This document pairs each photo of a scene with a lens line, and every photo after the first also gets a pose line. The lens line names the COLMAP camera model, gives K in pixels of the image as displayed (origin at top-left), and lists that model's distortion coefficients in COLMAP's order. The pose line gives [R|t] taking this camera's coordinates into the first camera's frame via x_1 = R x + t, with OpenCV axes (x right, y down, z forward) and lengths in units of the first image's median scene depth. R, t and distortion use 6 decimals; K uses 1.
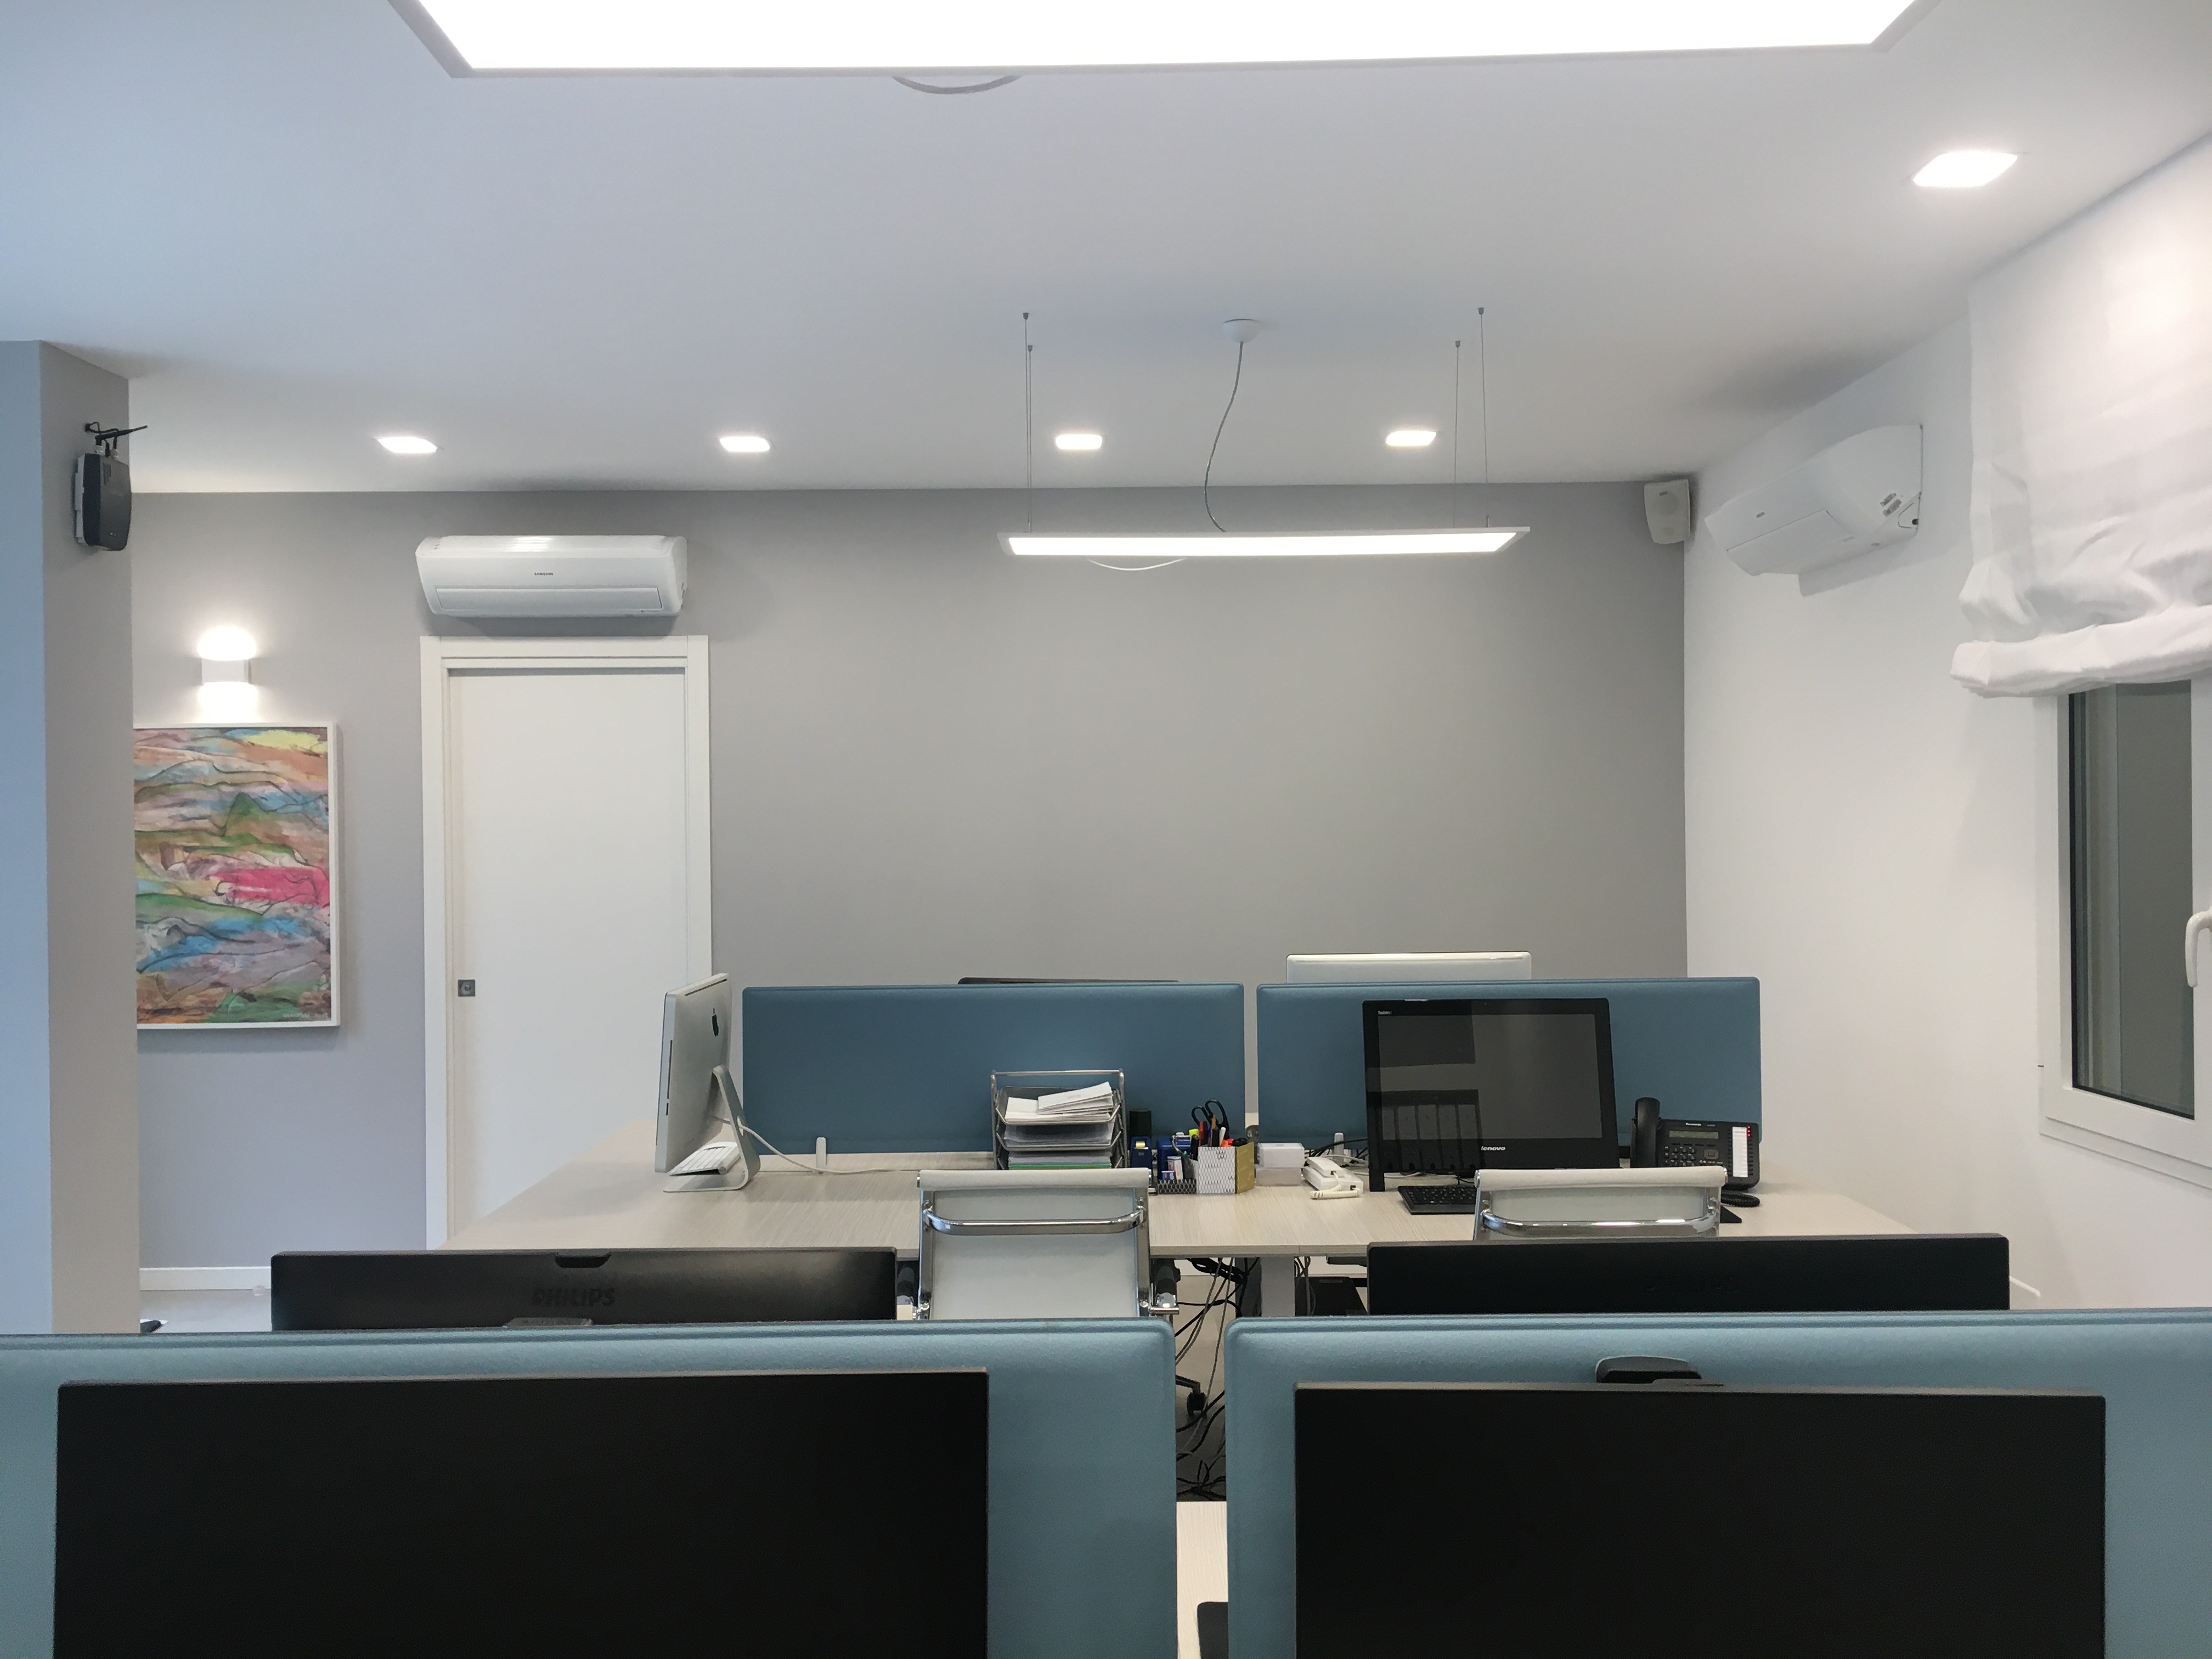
lens RADIAL K [[1873.0, 0, 1104.7], [0, 1873.0, 836.8], [0, 0, 1]] dist [0.078039, -0.081651]
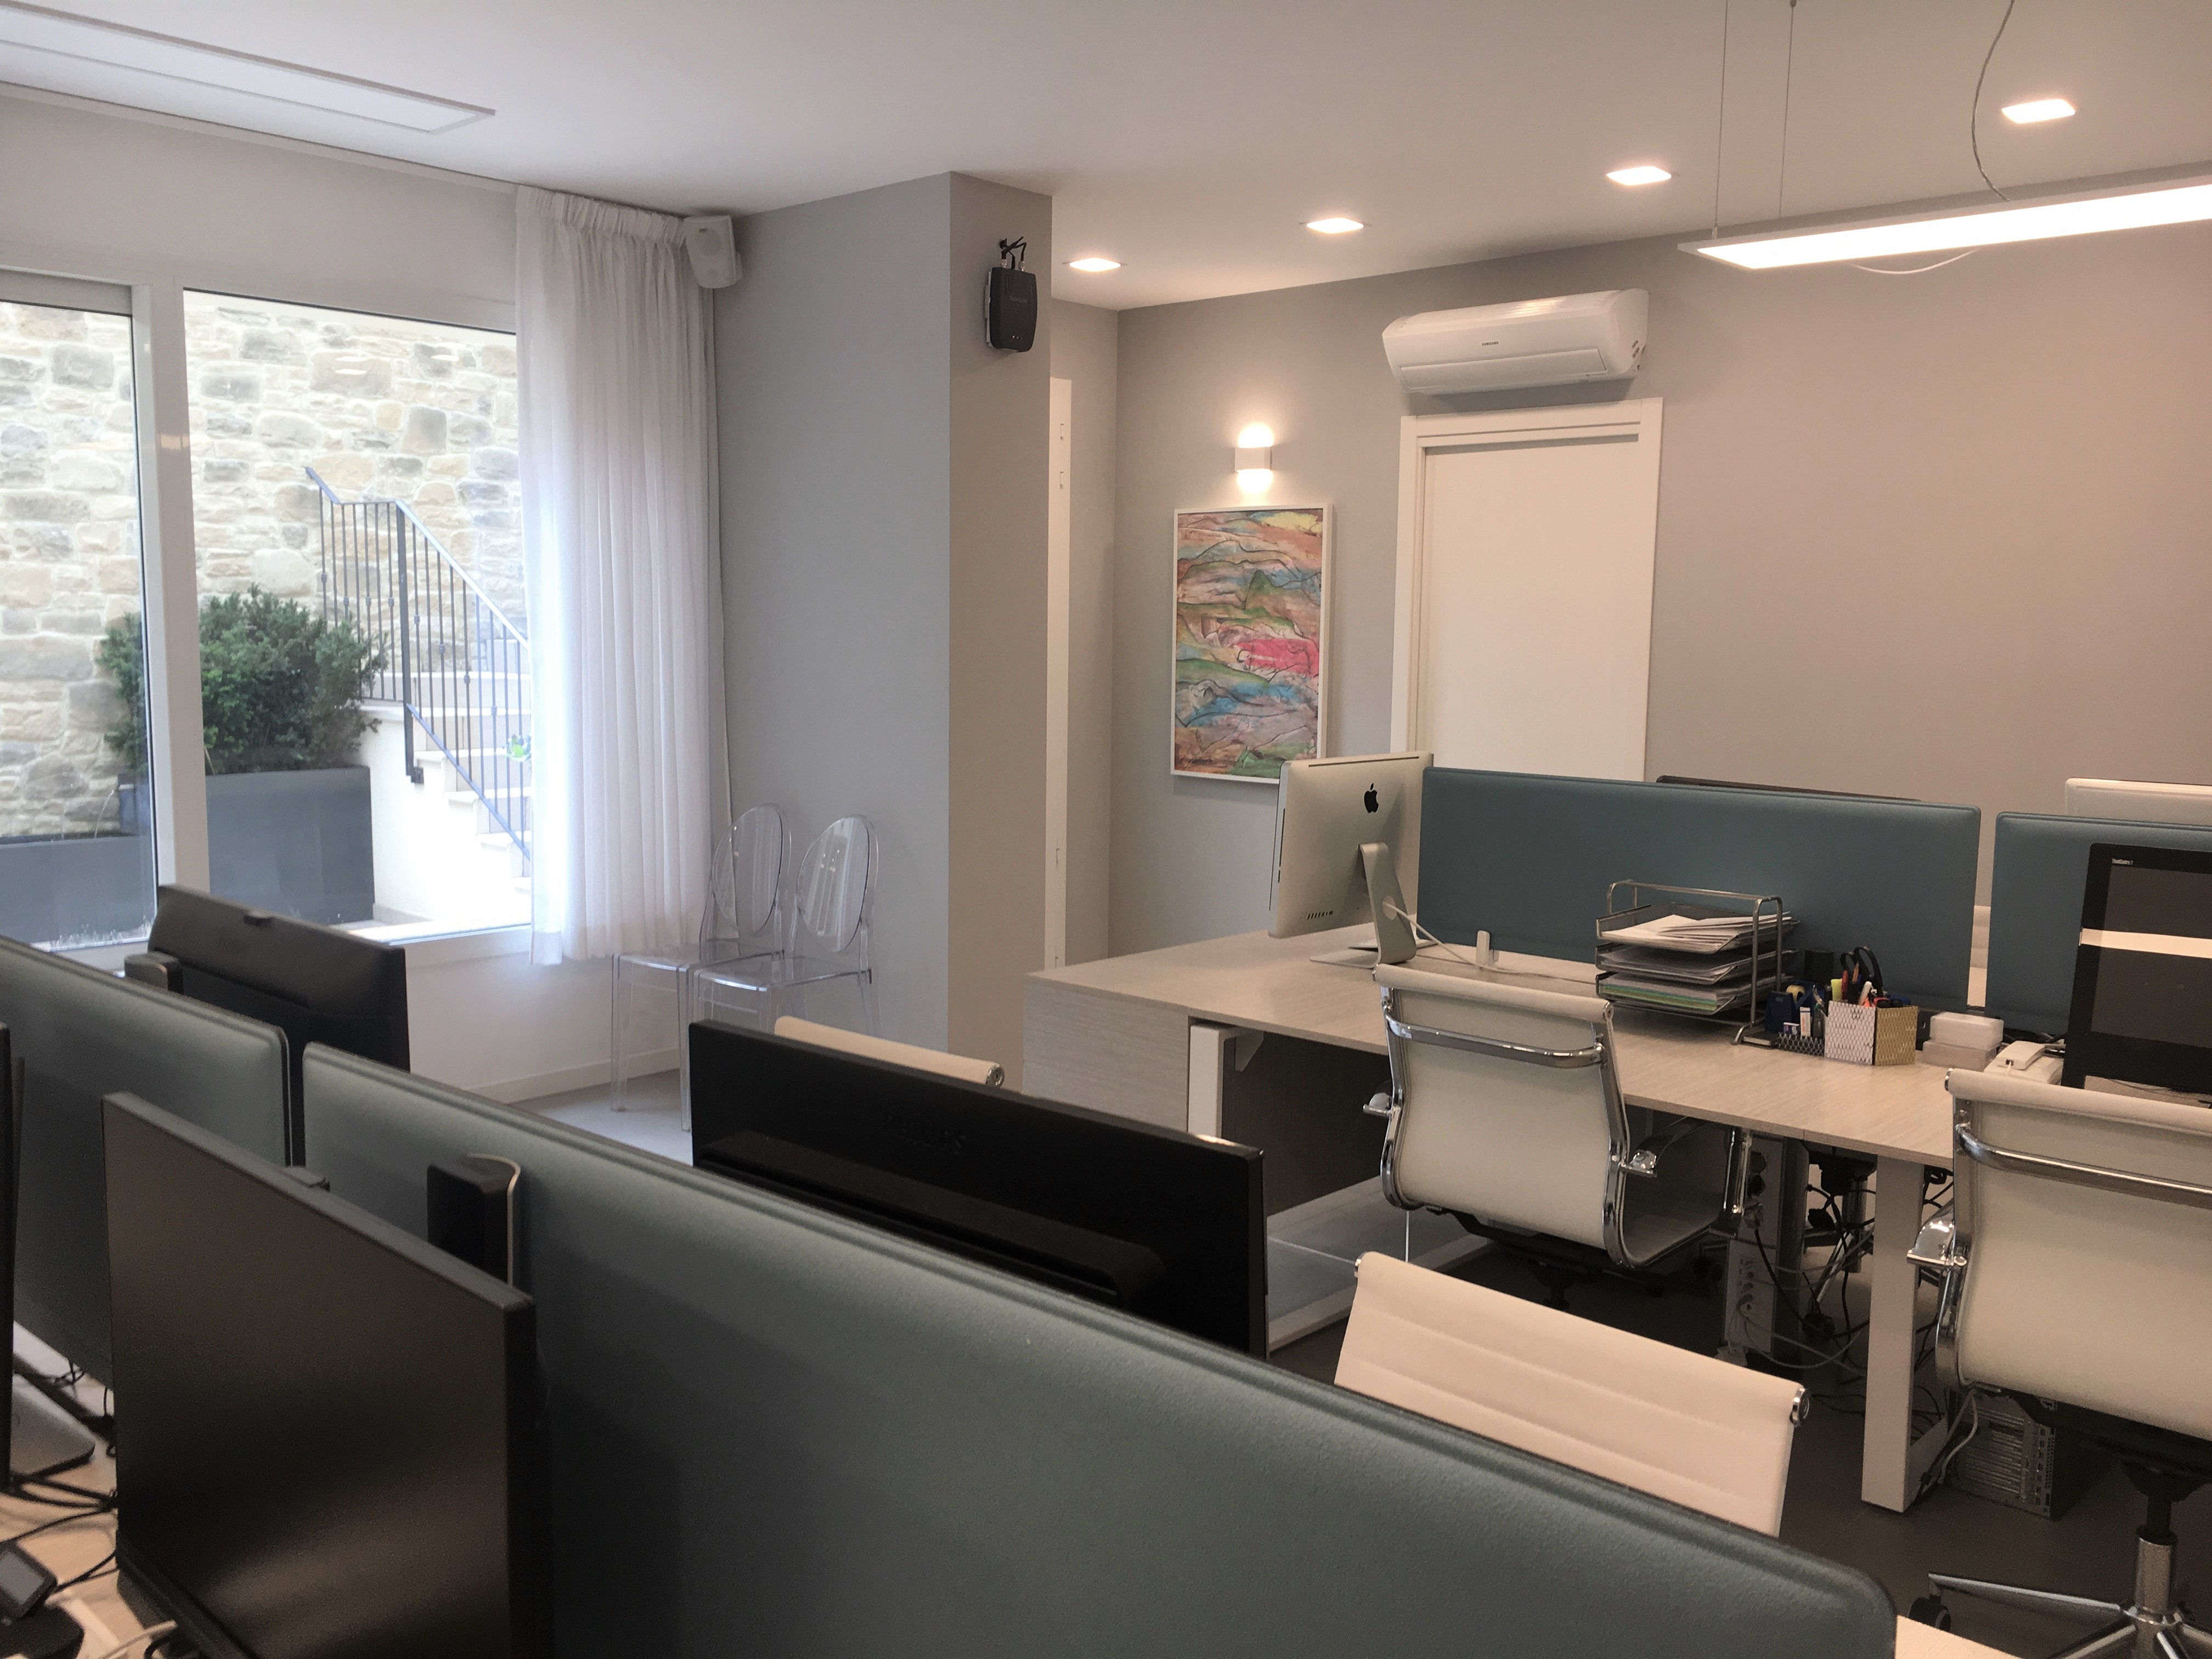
lens RADIAL K [[1873.0, 0, 1114.5], [0, 1873.0, 826.5], [0, 0, 1]] dist [0.078039, -0.081651]
pose [[0.740001, 0.095505, -0.665790, 0.226196], [-0.027772, 0.993362, 0.111626, 0.005609], [0.672032, -0.064113, 0.737742, 0.125915]]
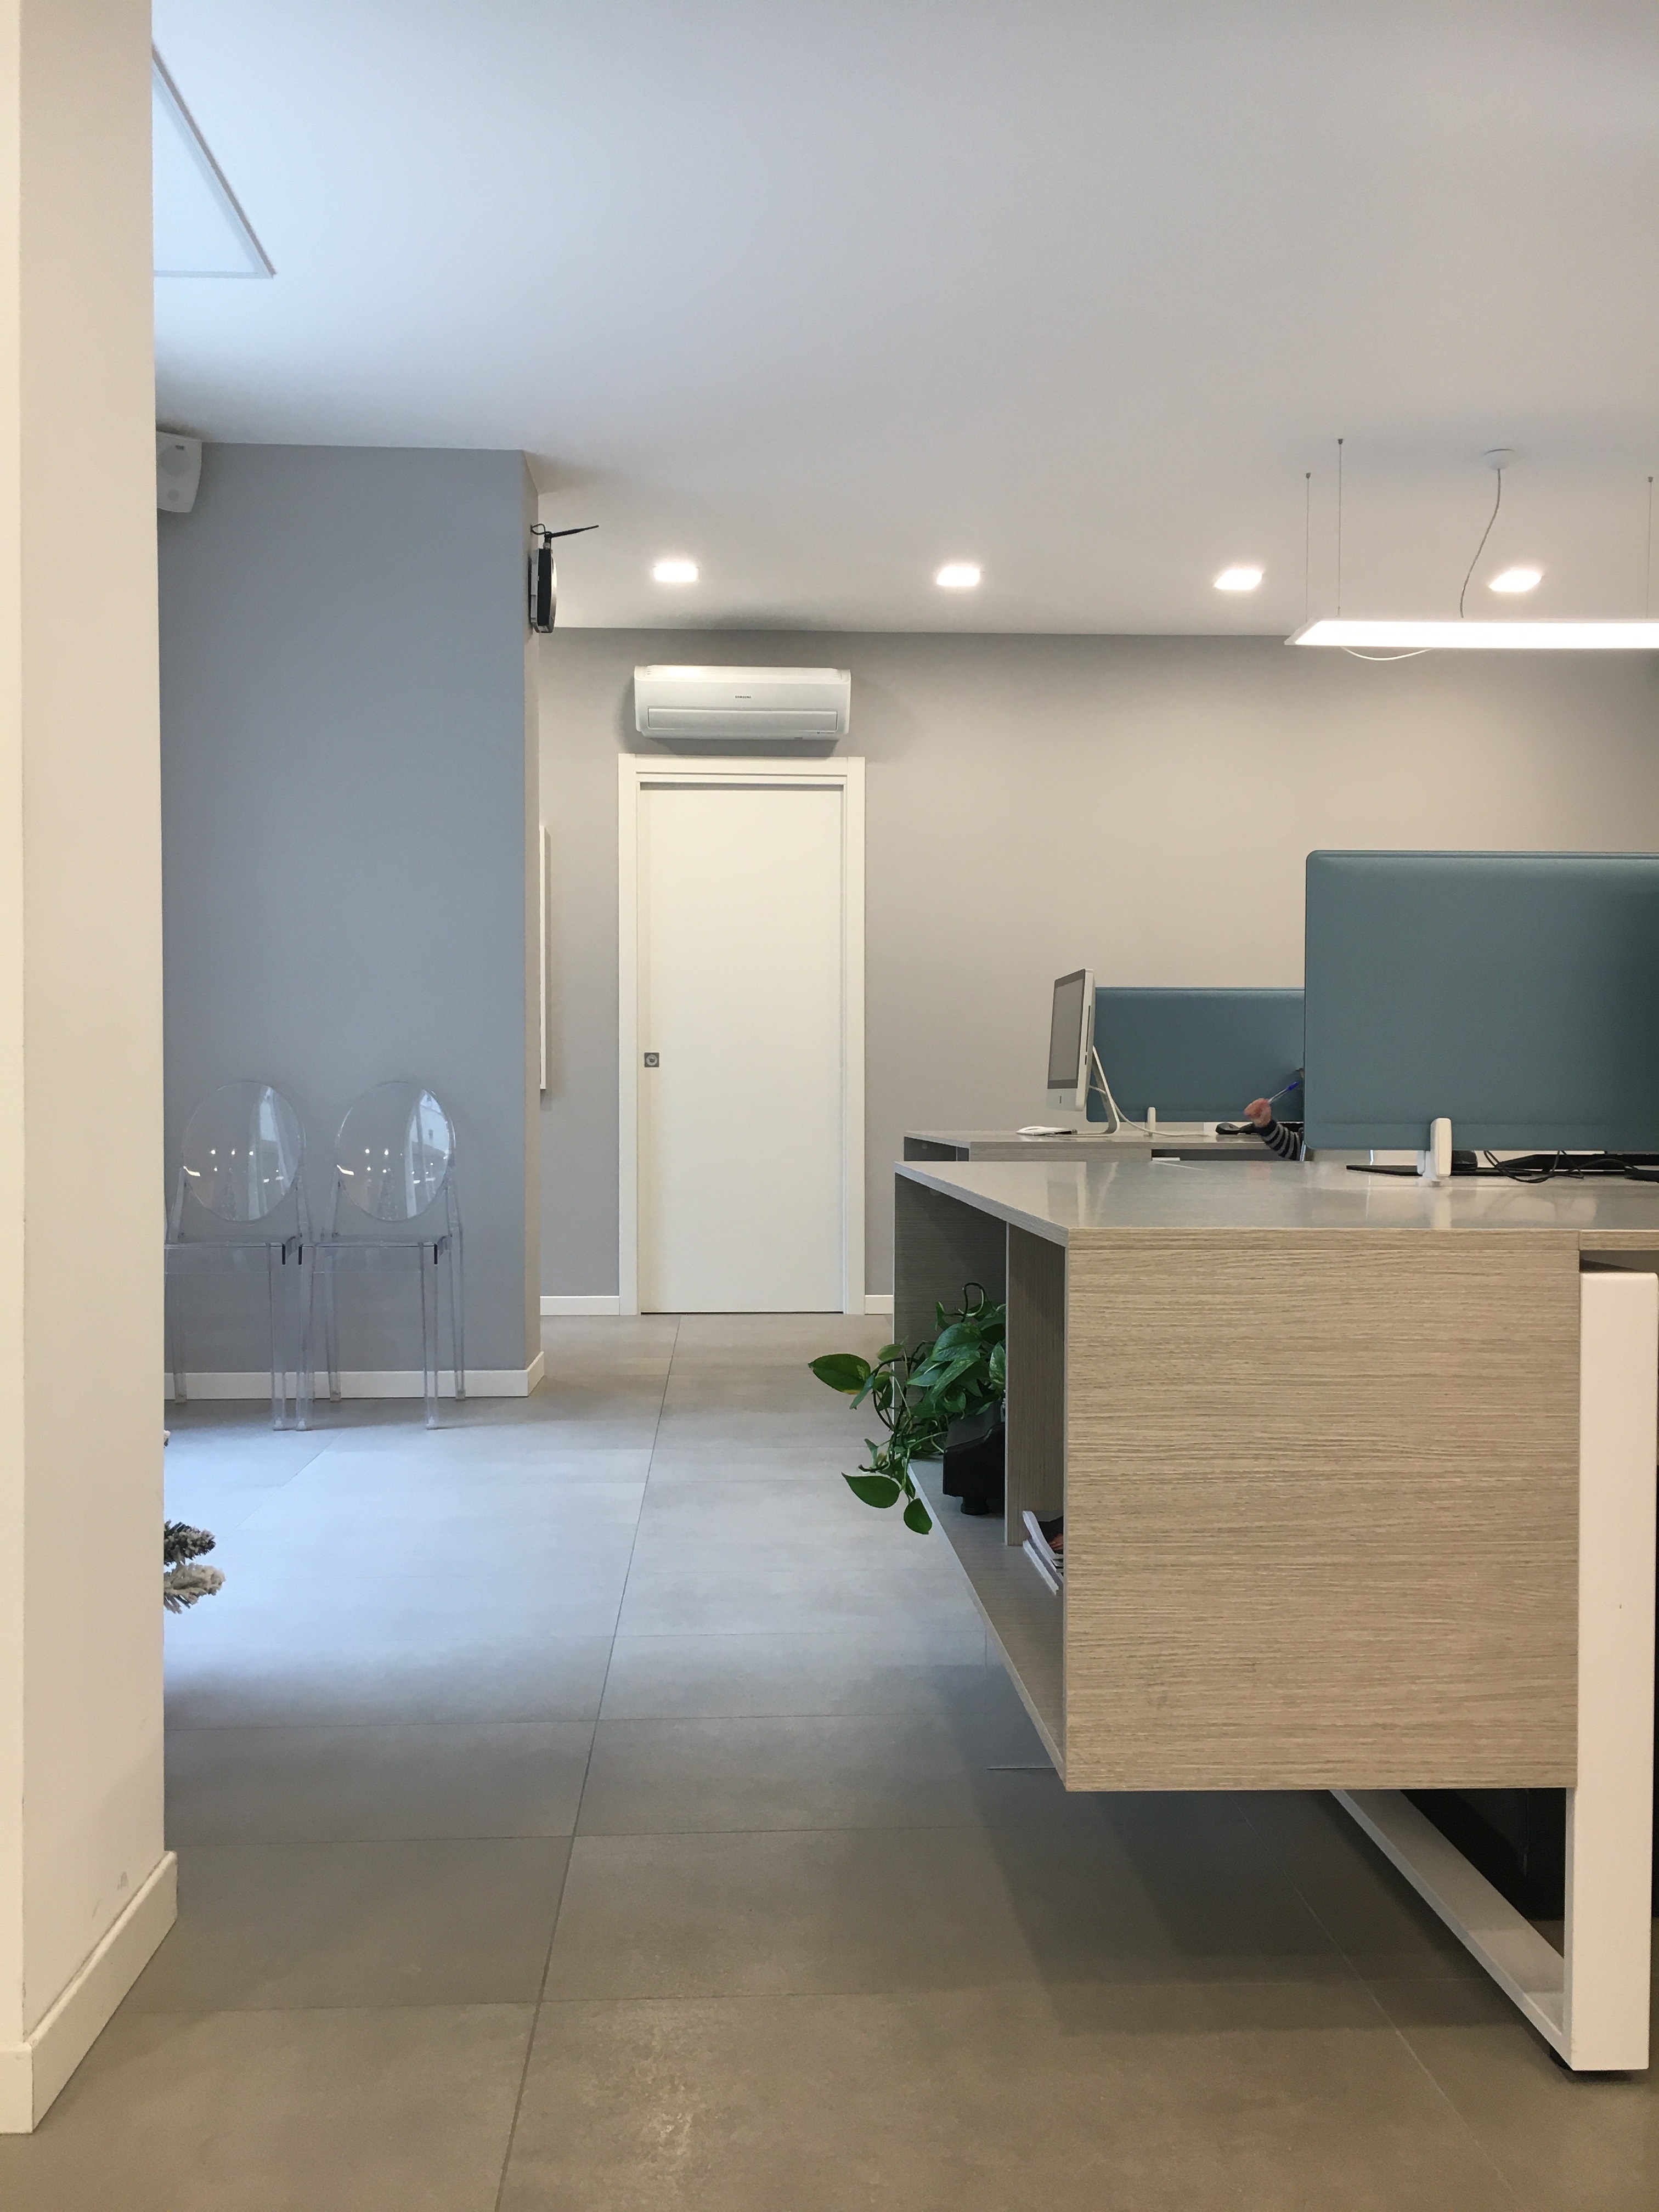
lens RADIAL K [[1873.0, 0, 818.7], [0, 1873.0, 1095.4], [0, 0, 1]] dist [0.078039, -0.081651]
pose [[0.998912, 0.011946, 0.045069, -0.289735], [-0.011493, 0.999881, -0.010289, 0.113702], [-0.045186, 0.009760, 0.998931, -0.152018]]
